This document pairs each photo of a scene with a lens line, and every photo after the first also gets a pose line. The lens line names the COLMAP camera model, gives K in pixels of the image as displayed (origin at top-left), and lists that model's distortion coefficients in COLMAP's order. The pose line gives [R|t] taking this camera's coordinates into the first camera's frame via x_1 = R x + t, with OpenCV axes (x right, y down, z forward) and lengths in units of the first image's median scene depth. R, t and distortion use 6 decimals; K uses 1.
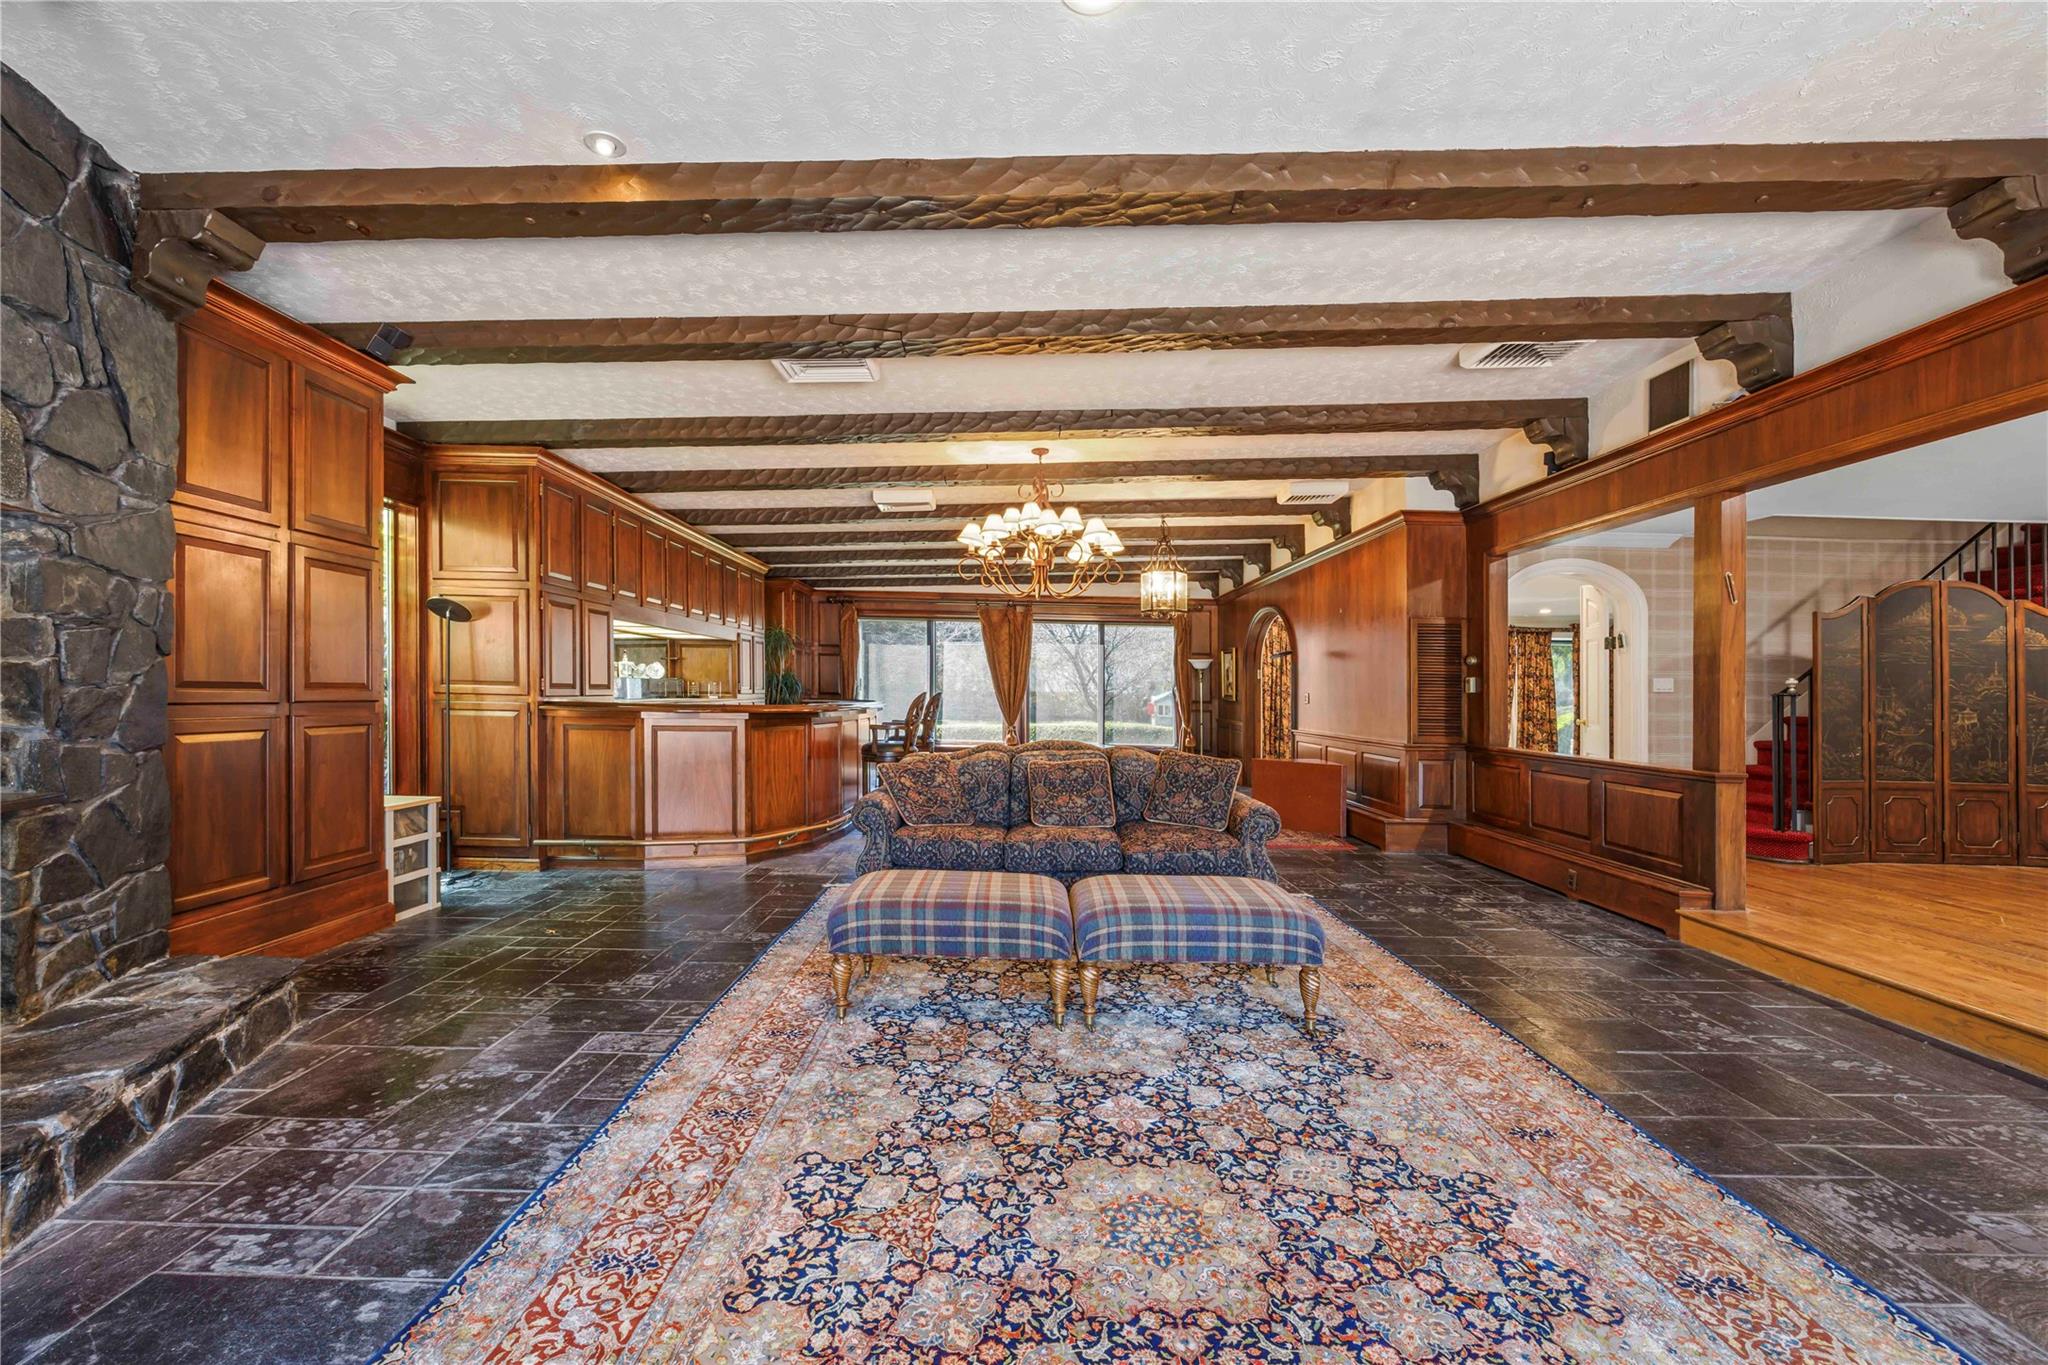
lens RADIAL K [[808.8, 0, 995.7], [0, 808.8, 697.3], [0, 0, 1]] dist [-0.005531, 0.000103]
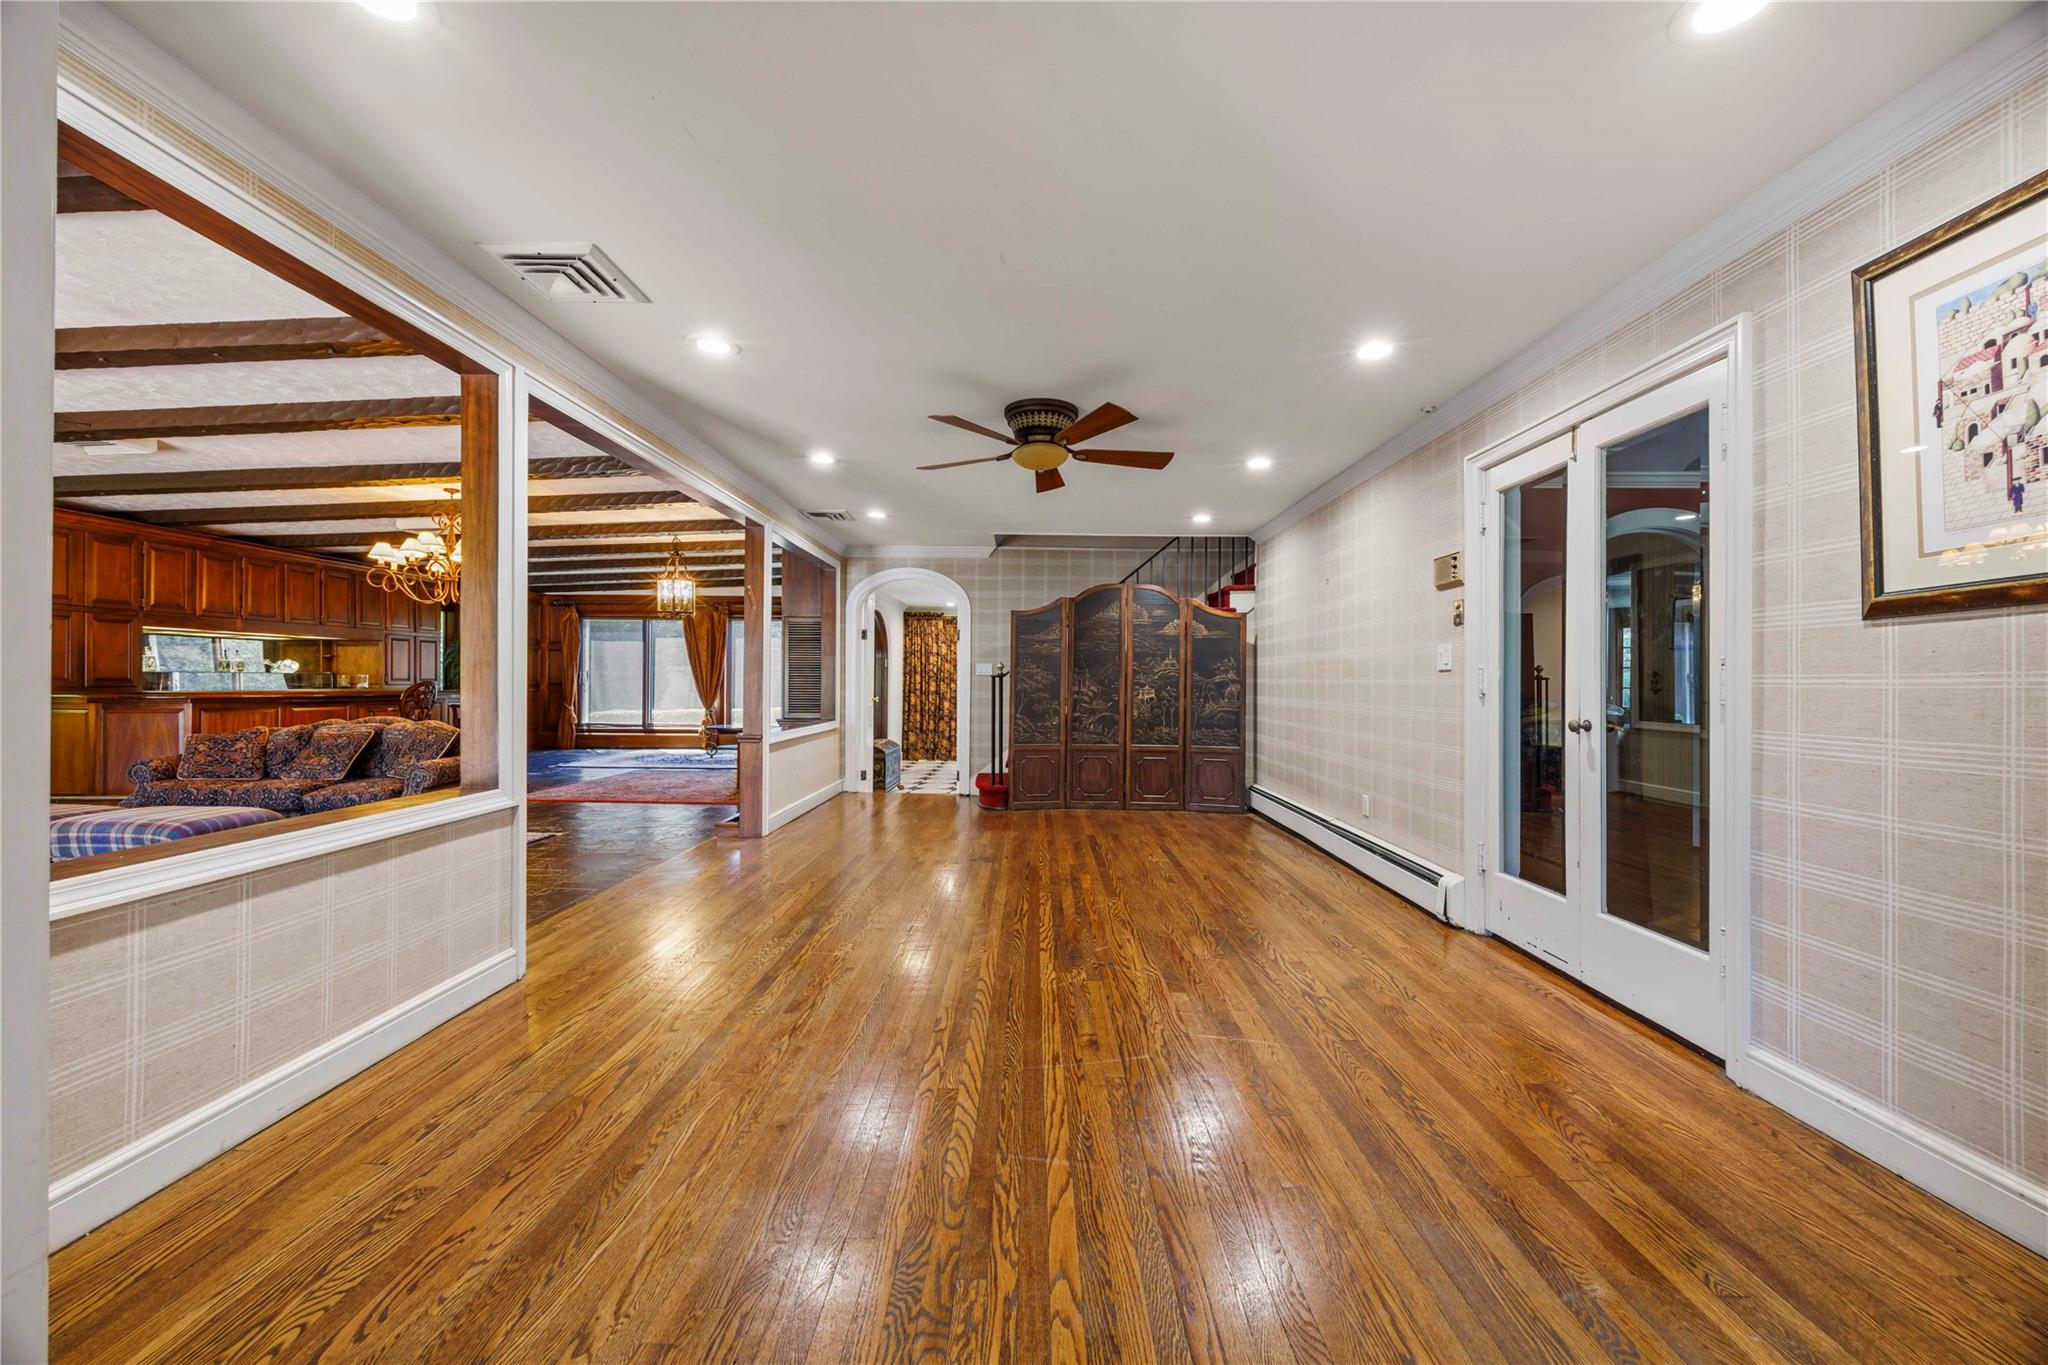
lens RADIAL K [[780.4, 0, 1024.0], [0, 780.4, 682.5], [0, 0, 1]] dist [-0.006421, 0.000167]
pose [[0.999894, -0.009670, -0.010875, 2.117174], [0.009597, 0.999931, -0.006789, 0.031413], [0.010940, 0.006684, 0.999918, -0.452266]]
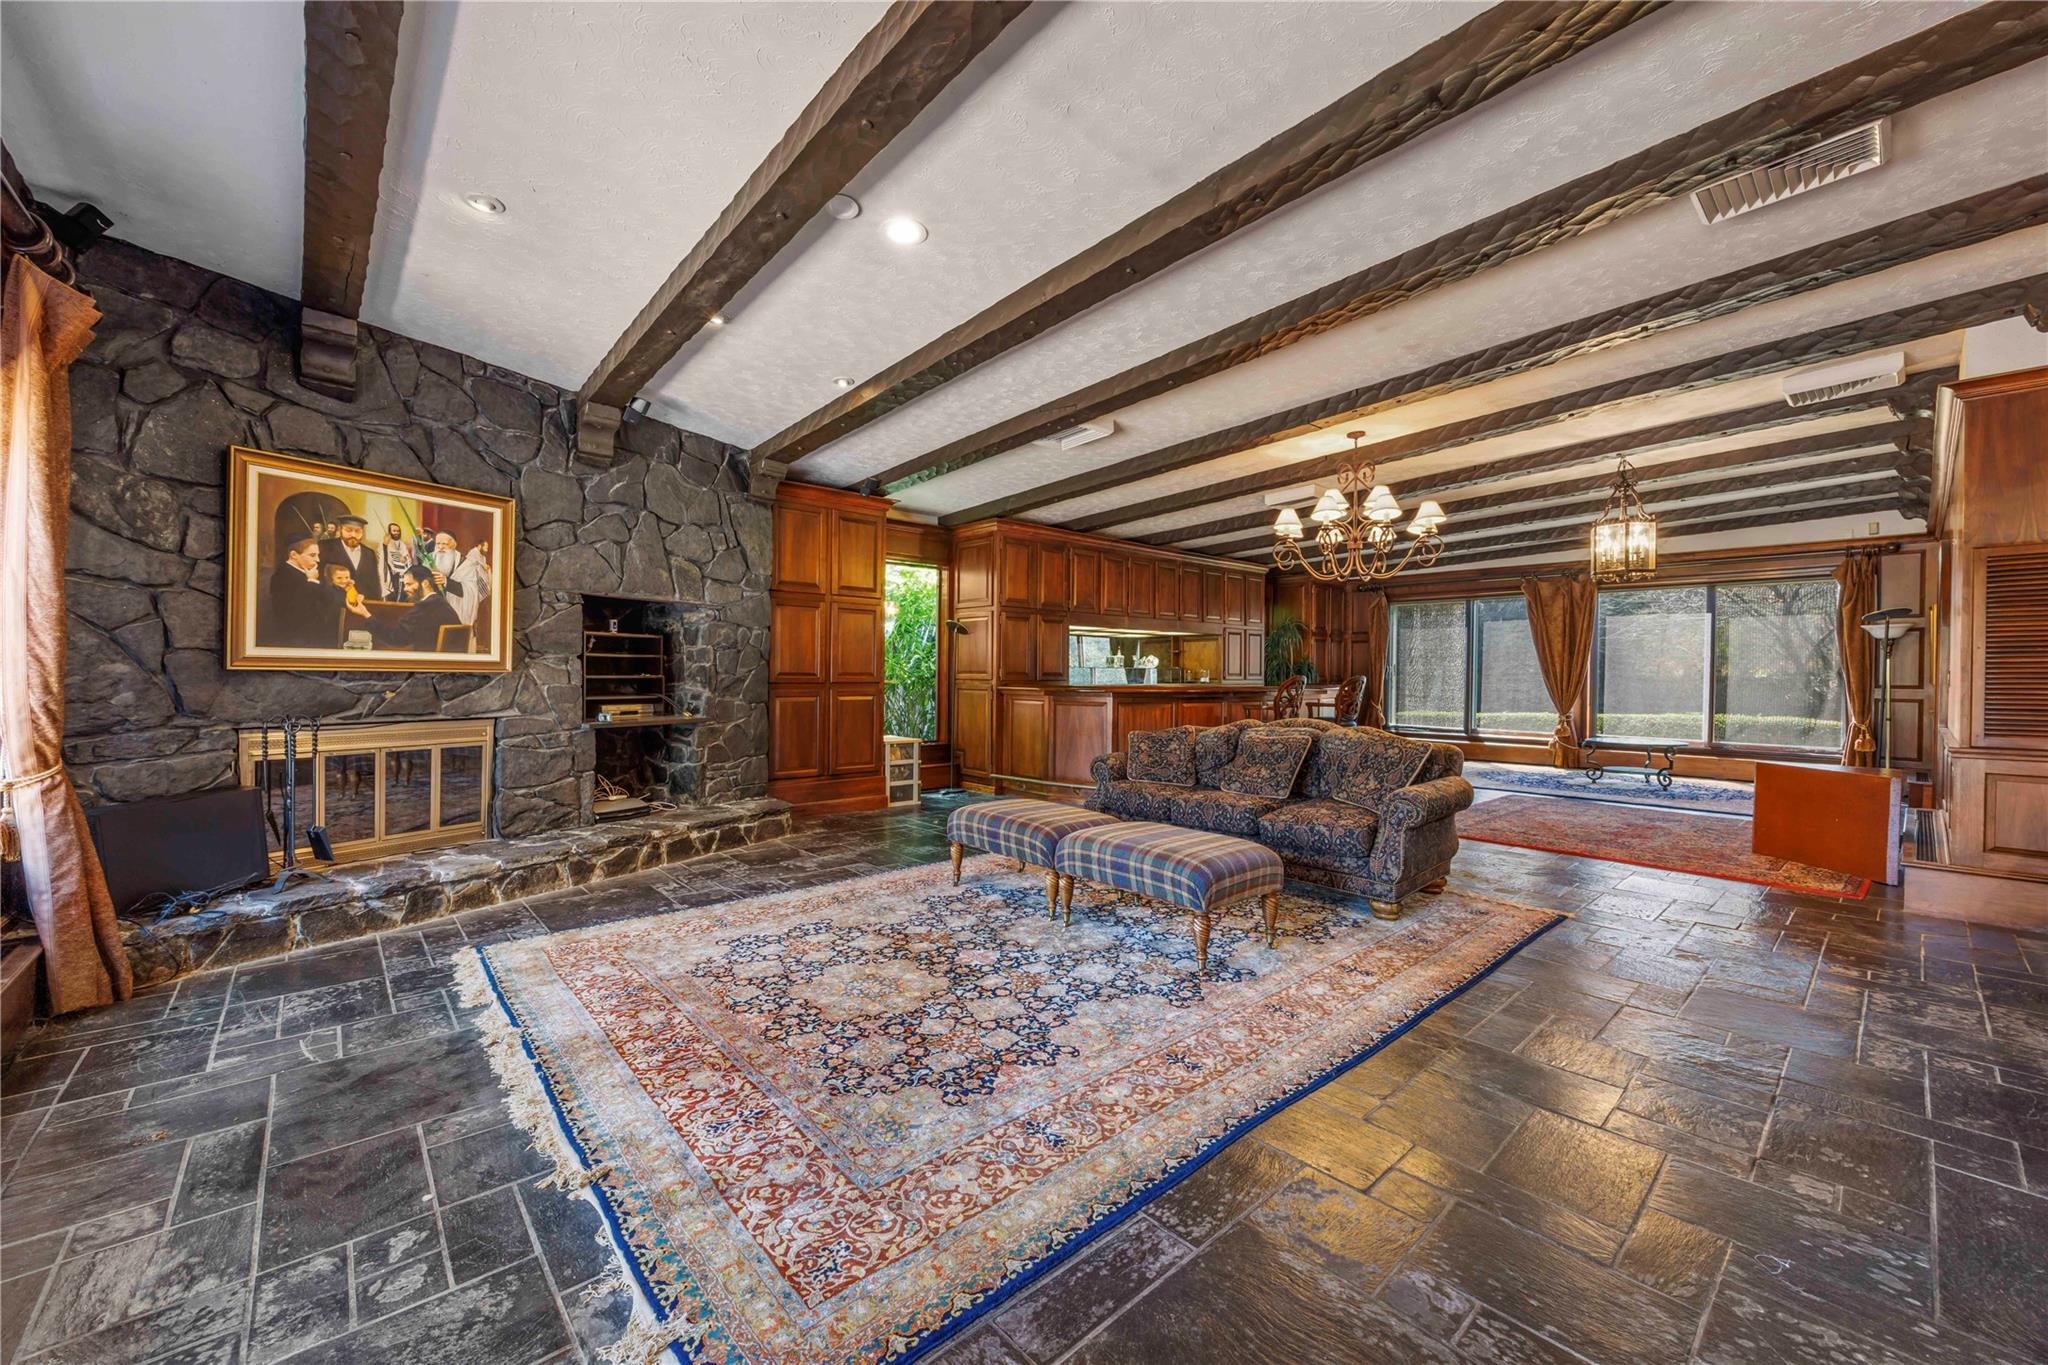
lens RADIAL K [[780.4, 0, 1024.0], [0, 780.4, 682.5], [0, 0, 1]] dist [-0.006421, 0.000167]
pose [[0.668183, -0.004788, -0.743982, 1.099002], [0.000025, 0.999979, -0.006413, 0.023084], [0.743997, 0.004267, 0.668169, 0.100540]]
